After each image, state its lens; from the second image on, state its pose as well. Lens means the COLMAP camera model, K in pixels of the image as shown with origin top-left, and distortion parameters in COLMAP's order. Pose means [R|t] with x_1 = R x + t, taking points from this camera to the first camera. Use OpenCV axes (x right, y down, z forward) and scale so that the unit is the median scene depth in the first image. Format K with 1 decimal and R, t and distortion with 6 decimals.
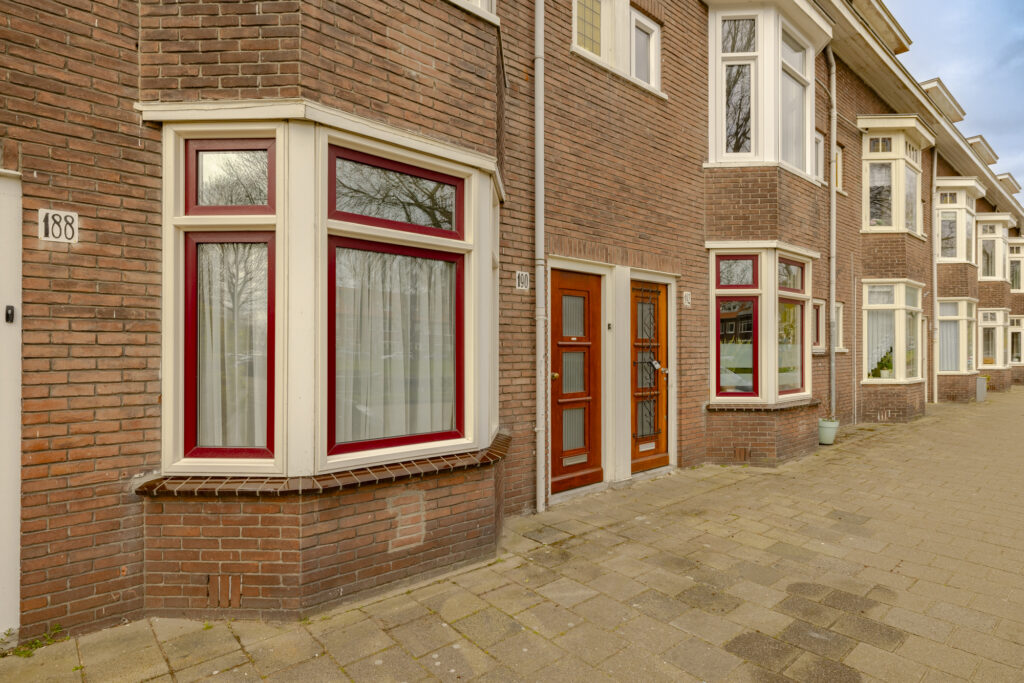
lens RADIAL K [[555.3, 0, 513.0], [0, 555.3, 346.0], [0, 0, 1]] dist [0.000166, -0.000131]
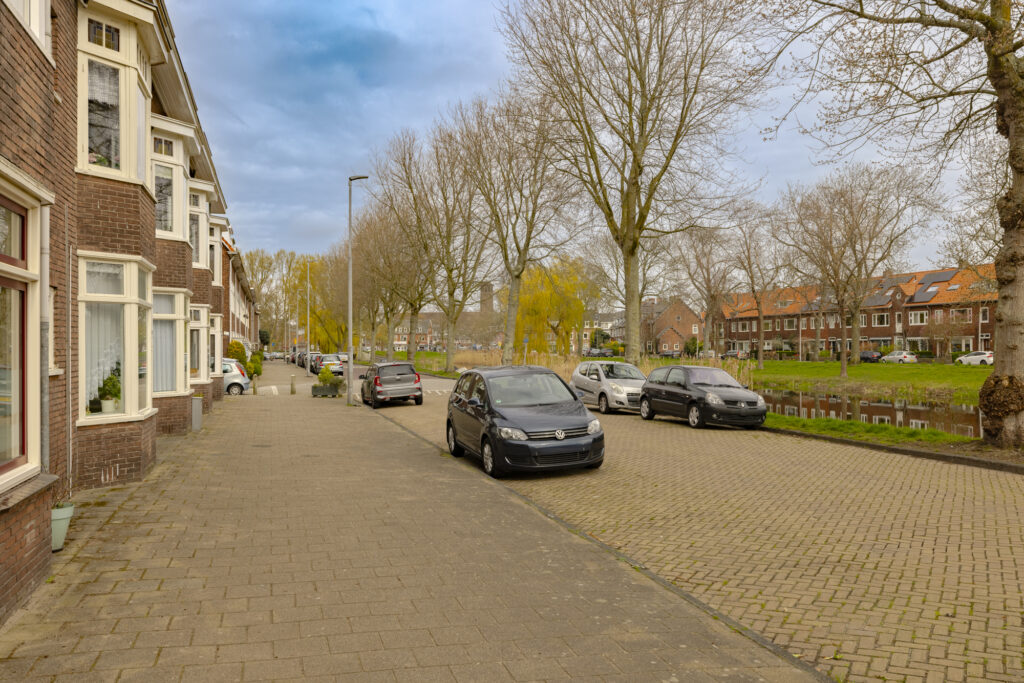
lens RADIAL K [[824.7, 0, 496.0], [0, 824.7, 341.0], [0, 0, 1]] dist [-0.001013, -0.001002]
pose [[0.423357, 0.001288, 0.905962, 0.017908], [0.003437, 0.999990, -0.003027, -0.018542], [-0.905956, 0.004395, 0.423348, 0.219878]]
